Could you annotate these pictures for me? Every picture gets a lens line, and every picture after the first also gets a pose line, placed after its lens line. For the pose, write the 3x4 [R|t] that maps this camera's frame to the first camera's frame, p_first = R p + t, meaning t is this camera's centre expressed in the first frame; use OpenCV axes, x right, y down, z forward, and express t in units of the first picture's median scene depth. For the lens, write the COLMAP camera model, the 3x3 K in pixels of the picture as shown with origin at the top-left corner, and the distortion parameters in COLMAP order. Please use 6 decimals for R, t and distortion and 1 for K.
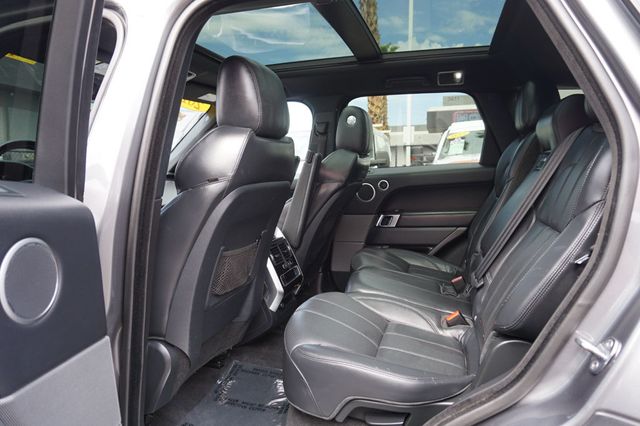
lens RADIAL K [[437.9, 0, 321.1], [0, 437.9, 212.8], [0, 0, 1]] dist [-0.054716, 0.049463]
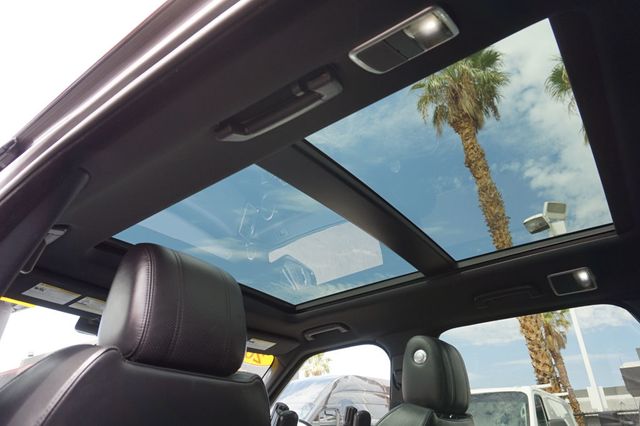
lens RADIAL K [[430.8, 0, 321.0], [0, 430.8, 210.2], [0, 0, 1]] dist [-0.034661, 0.049957]
pose [[0.934121, -0.176957, -0.310007, 0.145472], [-0.034102, 0.820259, -0.570974, -0.013519], [0.355324, 0.543931, 0.760187, 0.278155]]
